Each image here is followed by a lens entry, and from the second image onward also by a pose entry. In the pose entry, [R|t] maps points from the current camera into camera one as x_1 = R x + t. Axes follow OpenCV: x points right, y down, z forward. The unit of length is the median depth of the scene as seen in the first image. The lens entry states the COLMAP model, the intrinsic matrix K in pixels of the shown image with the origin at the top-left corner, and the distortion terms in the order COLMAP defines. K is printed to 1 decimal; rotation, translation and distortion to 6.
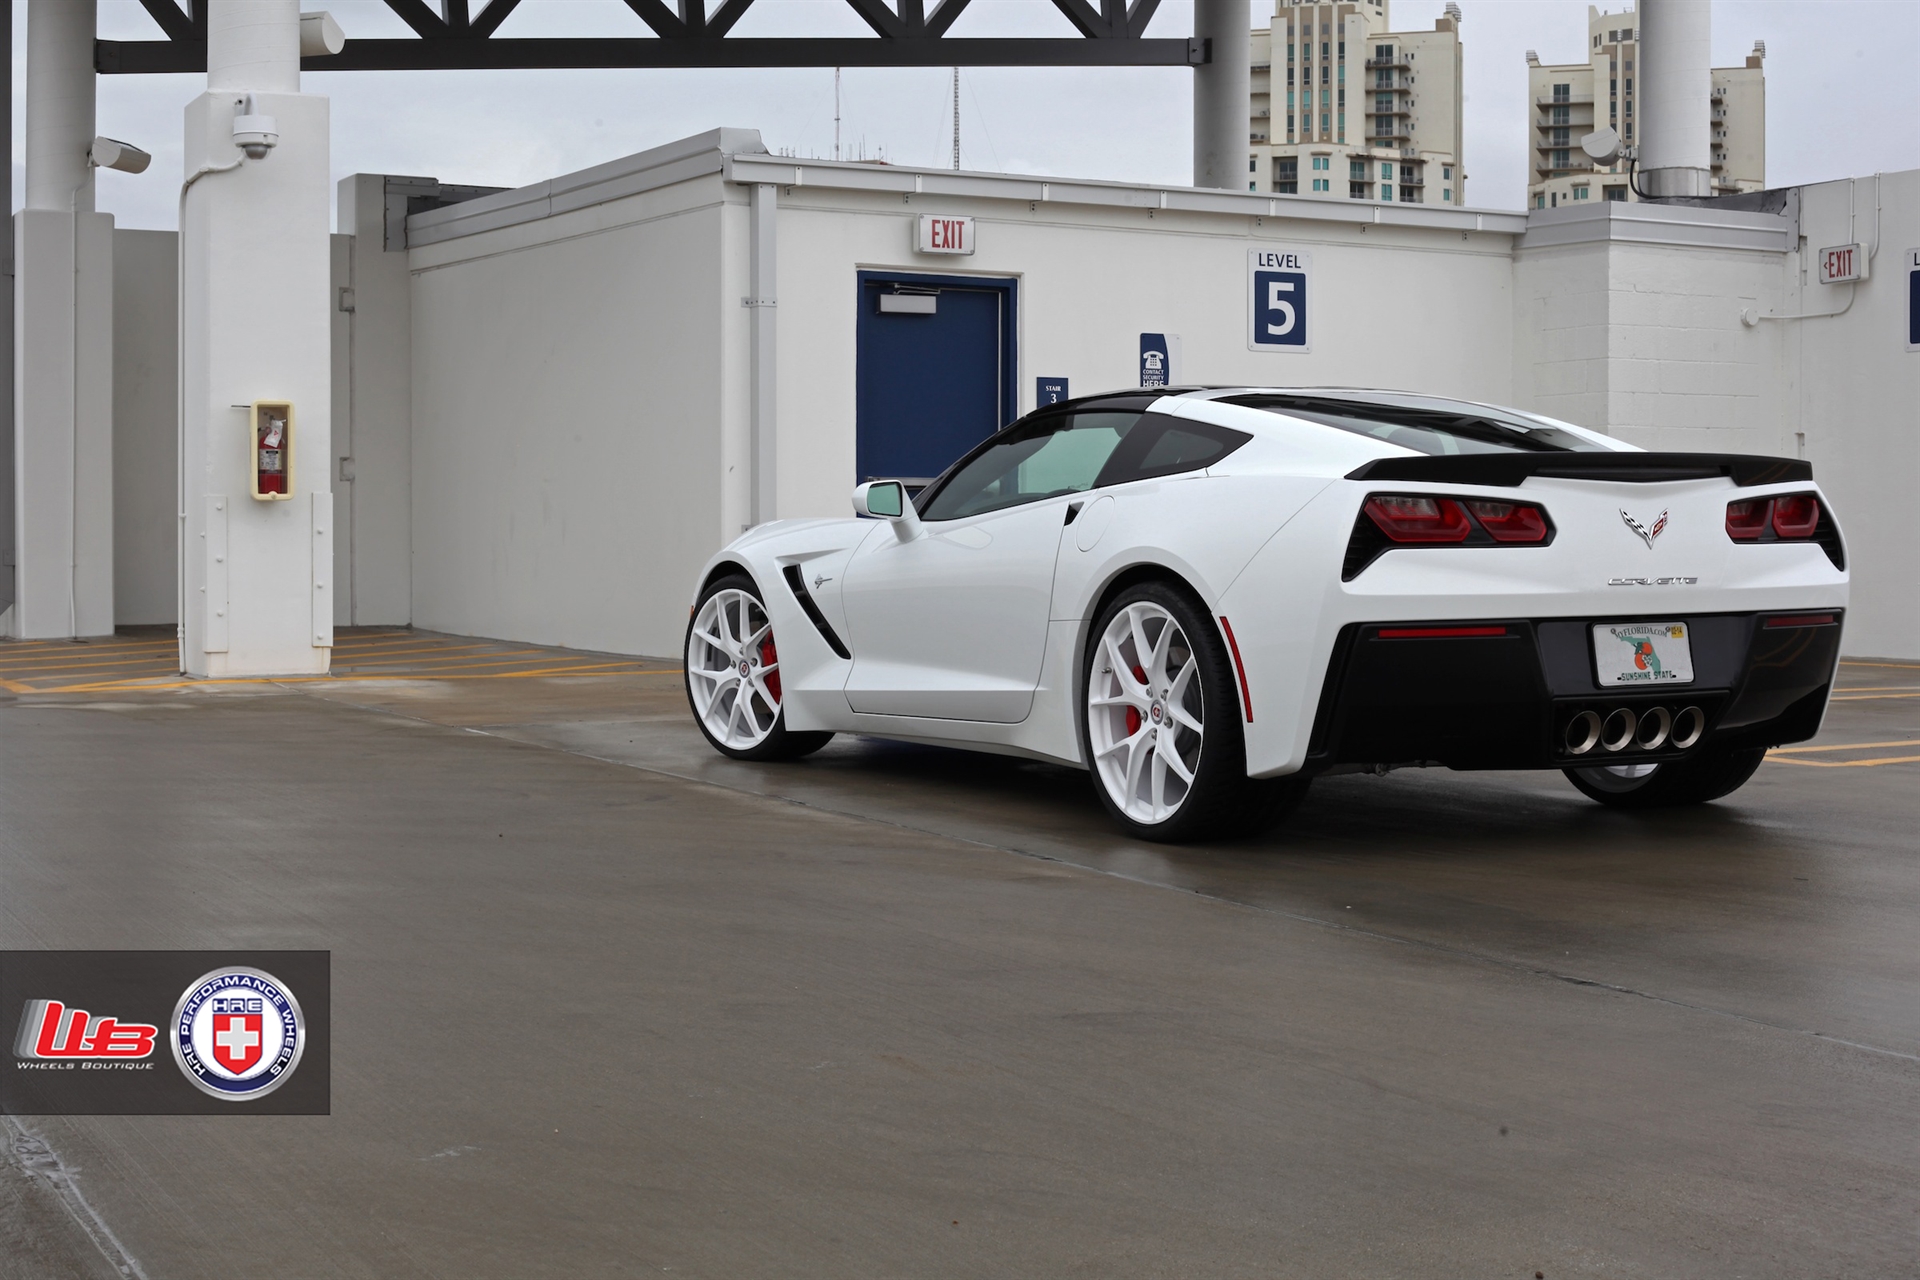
lens RADIAL K [[2822.6, 0, 960.0], [0, 2822.6, 640.0], [0, 0, 1]] dist [-0.045629, -0.160338]
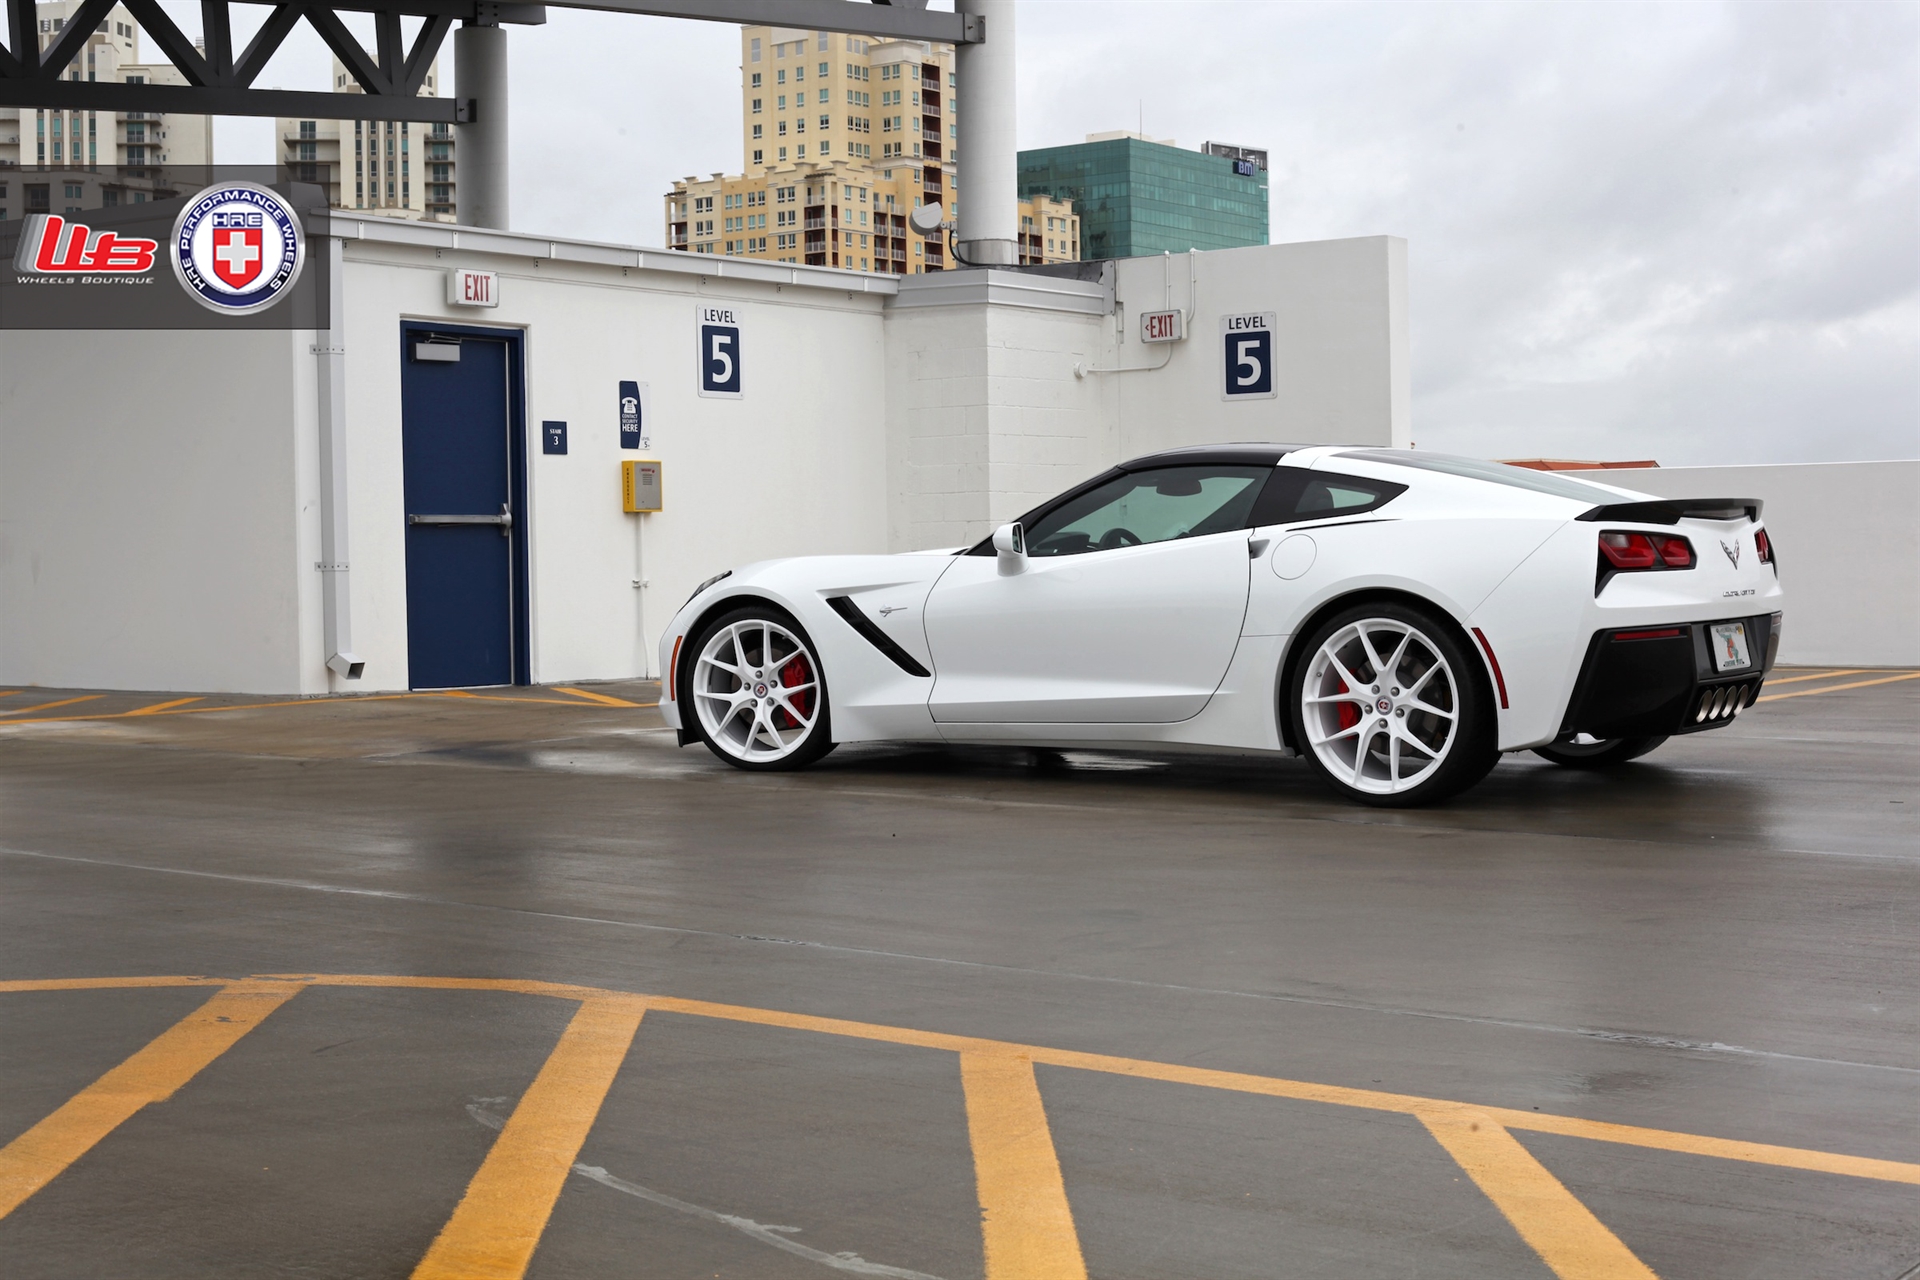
lens RADIAL K [[2725.3, 0, 960.0], [0, 2725.3, 640.0], [0, 0, 1]] dist [-0.057724, -0.070499]
pose [[0.907429, -0.028788, 0.419218, -0.605035], [0.031718, 0.999497, -0.000020, -0.009637], [-0.419006, 0.013315, 0.907886, -0.026851]]
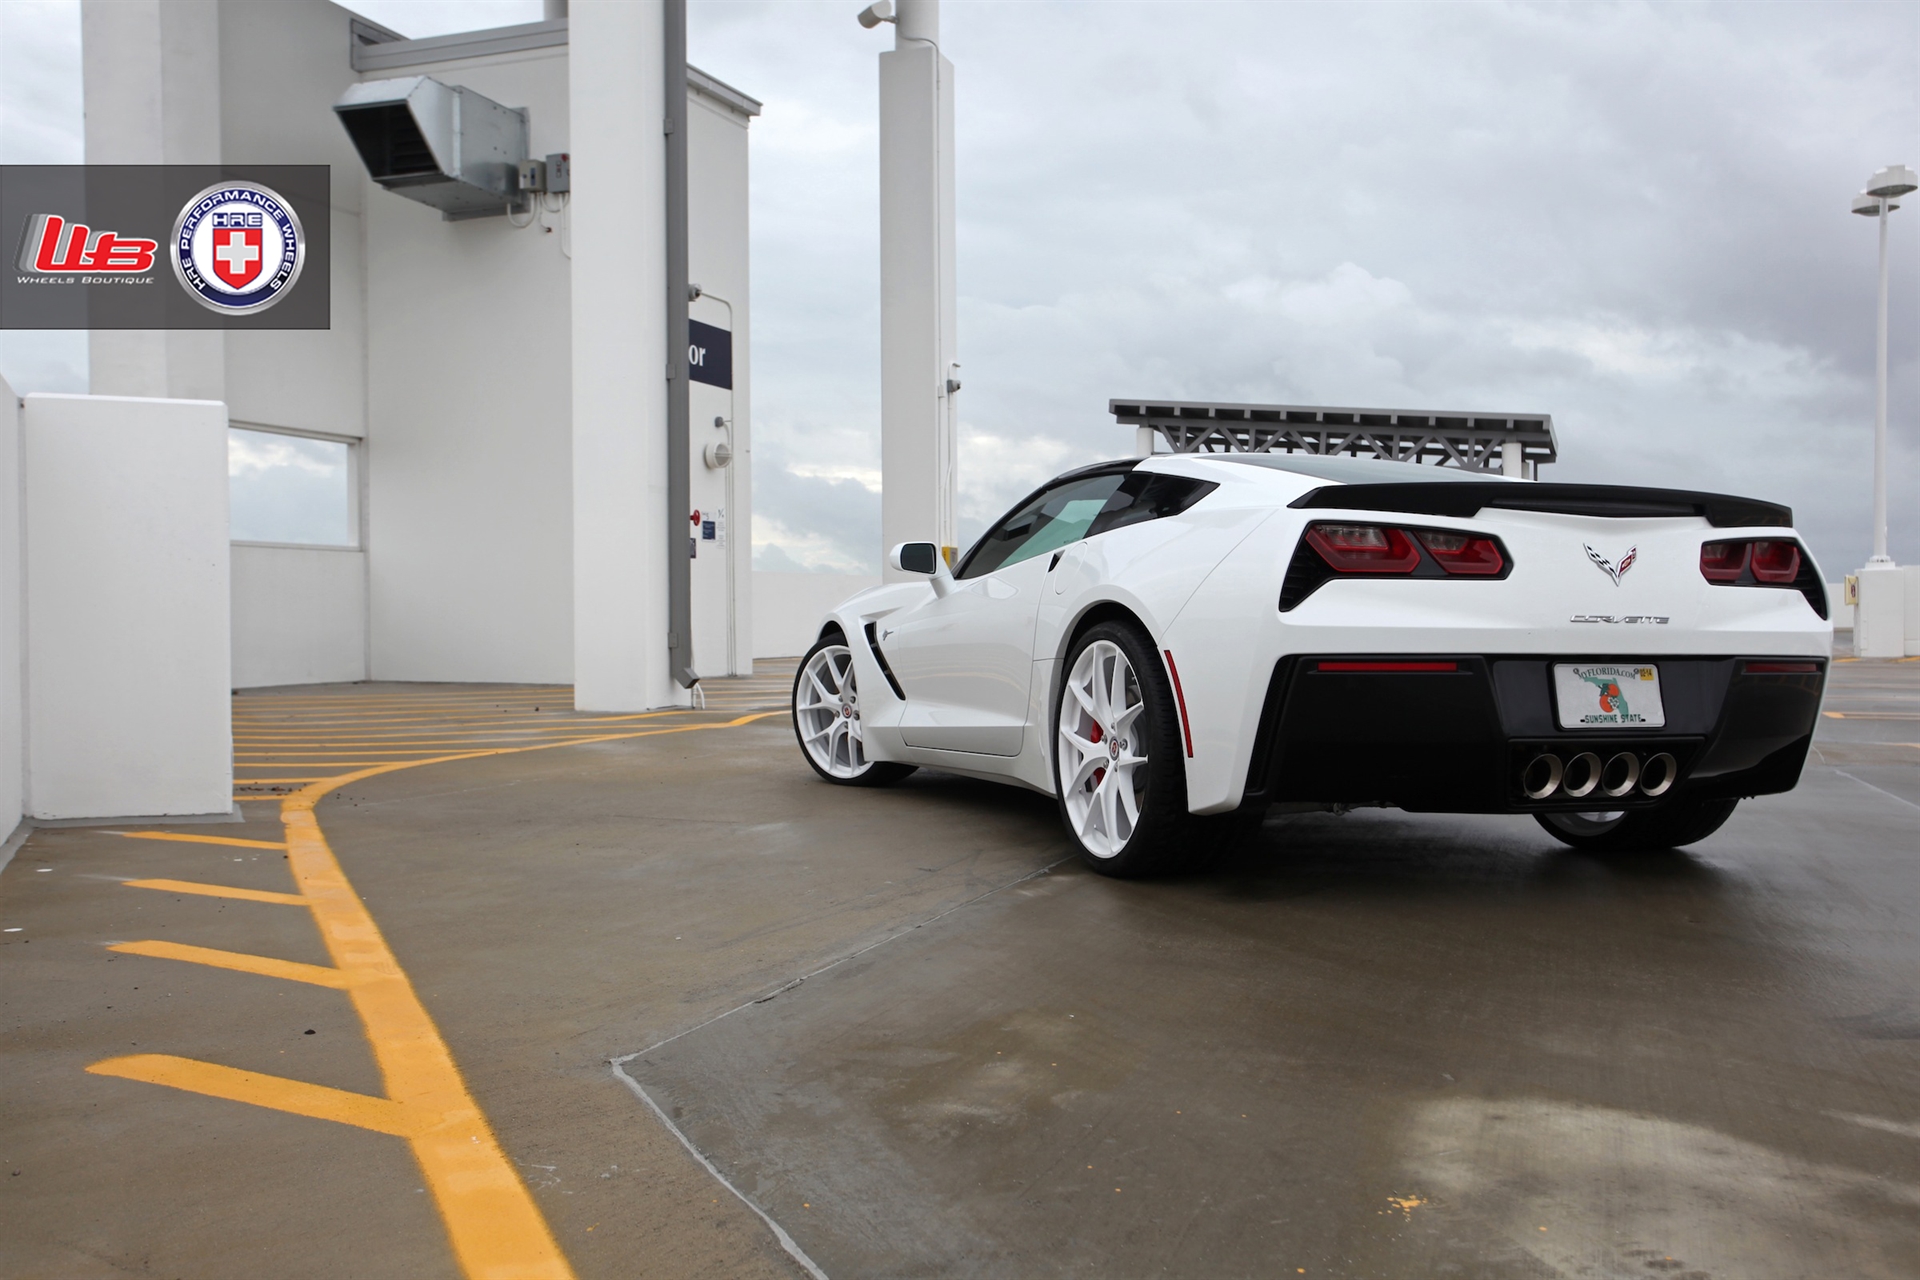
lens RADIAL K [[1712.5, 0, 960.0], [0, 1712.5, 640.0], [0, 0, 1]] dist [-0.010967, 0.002014]
pose [[0.990435, 0.014322, -0.137238, 0.097899], [-0.020498, 0.998834, -0.043699, 0.015028], [0.136452, 0.046094, 0.989574, 0.371468]]
